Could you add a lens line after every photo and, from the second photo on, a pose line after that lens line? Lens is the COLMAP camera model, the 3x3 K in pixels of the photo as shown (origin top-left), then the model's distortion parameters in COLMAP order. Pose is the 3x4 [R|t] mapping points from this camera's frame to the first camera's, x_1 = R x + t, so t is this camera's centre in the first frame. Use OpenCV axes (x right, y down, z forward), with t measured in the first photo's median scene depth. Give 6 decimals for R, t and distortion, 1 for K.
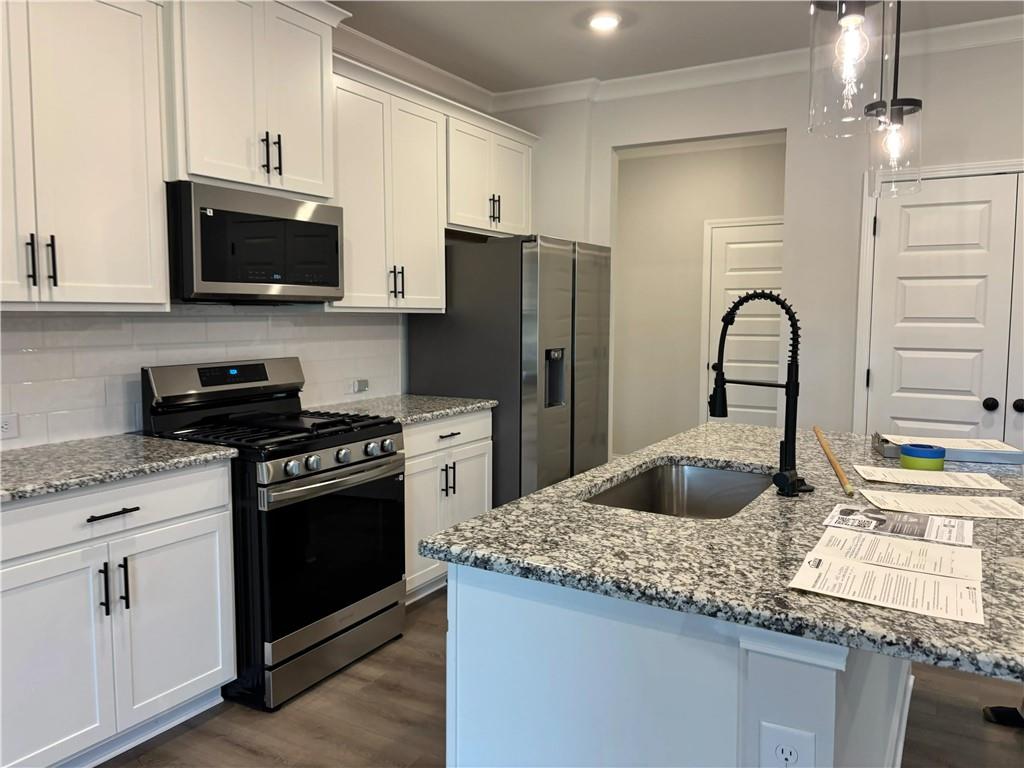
lens RADIAL K [[785.5, 0, 512.0], [0, 785.5, 384.0], [0, 0, 1]] dist [0.055650, 0.001981]
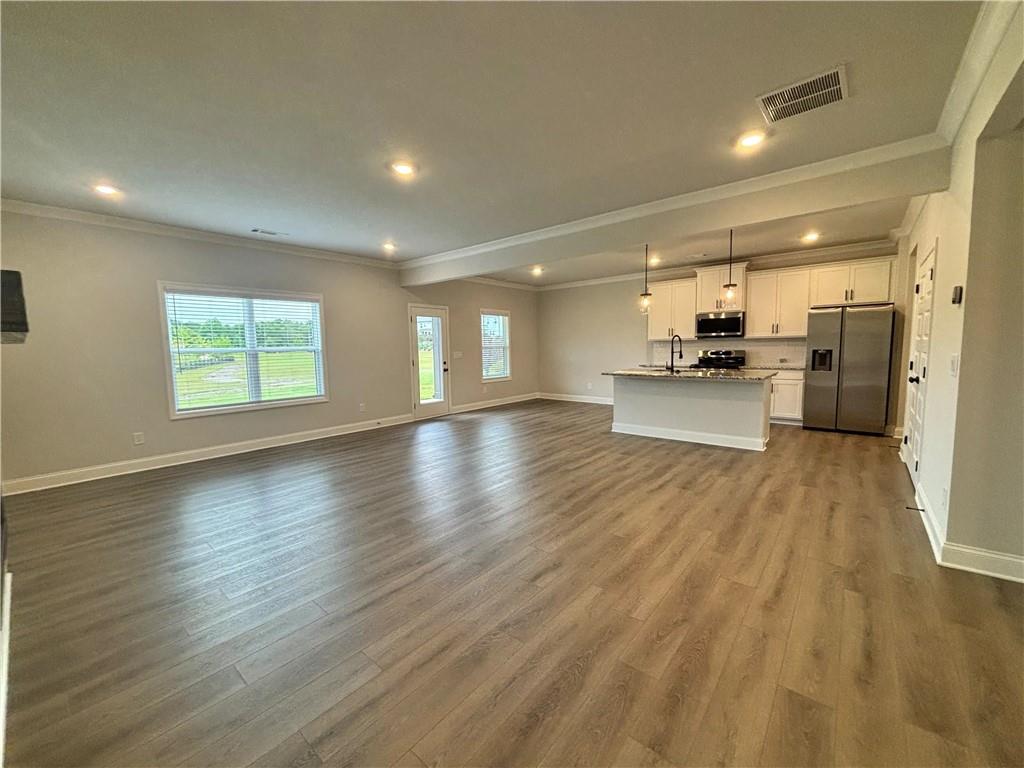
lens RADIAL K [[413.3, 0, 510.0], [0, 413.3, 385.7], [0, 0, 1]] dist [-0.000345, 0.000482]
pose [[-0.173851, 0.096618, -0.980021, 2.248646], [-0.069711, 0.991471, 0.110114, -0.005717], [0.982301, 0.087462, -0.165633, 0.259121]]
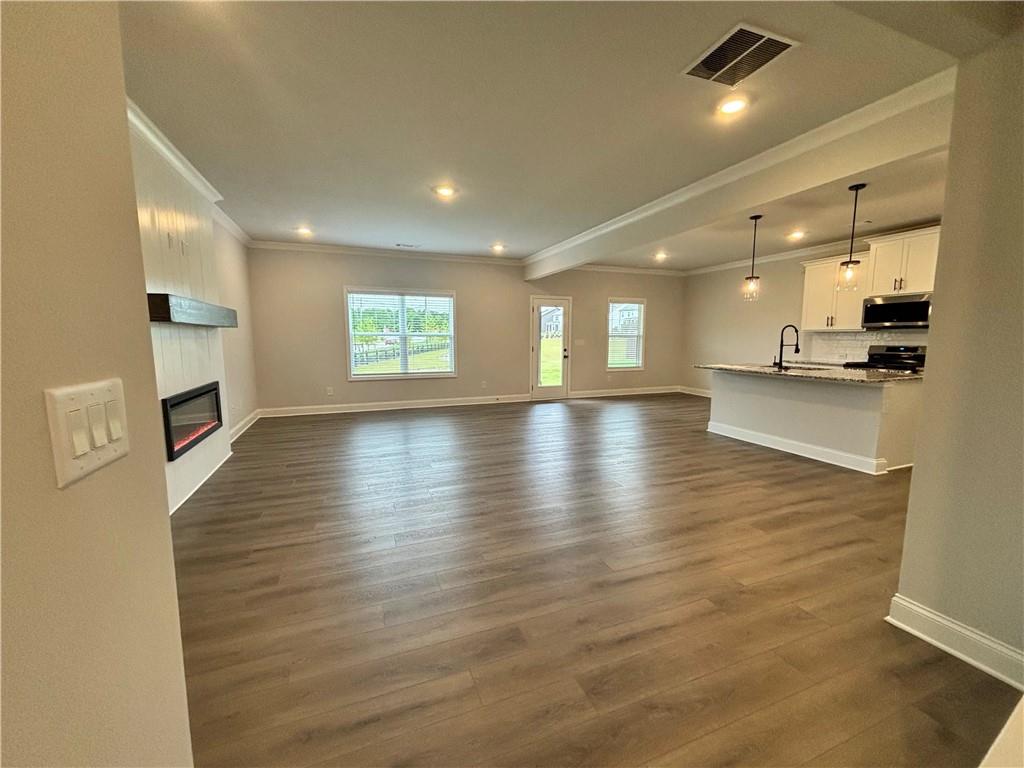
lens RADIAL K [[413.3, 0, 510.0], [0, 413.3, 385.7], [0, 0, 1]] dist [-0.000345, 0.000482]
pose [[-0.626988, 0.091317, -0.773658, 2.163541], [-0.070495, 0.982381, 0.173084, -0.050355], [0.775833, 0.163061, -0.609504, 0.852131]]
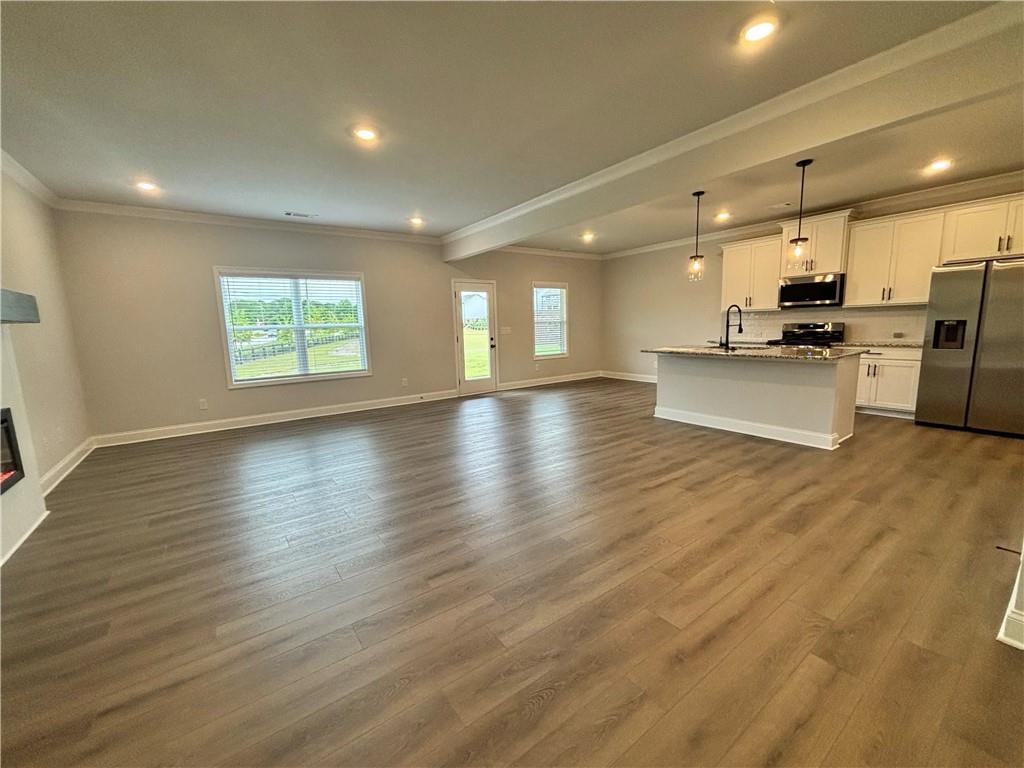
lens RADIAL K [[413.3, 0, 510.0], [0, 413.3, 385.7], [0, 0, 1]] dist [-0.000345, 0.000482]
pose [[-0.414136, 0.145120, -0.898572, 2.049896], [-0.052616, 0.981741, 0.182801, -0.021070], [0.908693, 0.122984, -0.398938, 0.567623]]
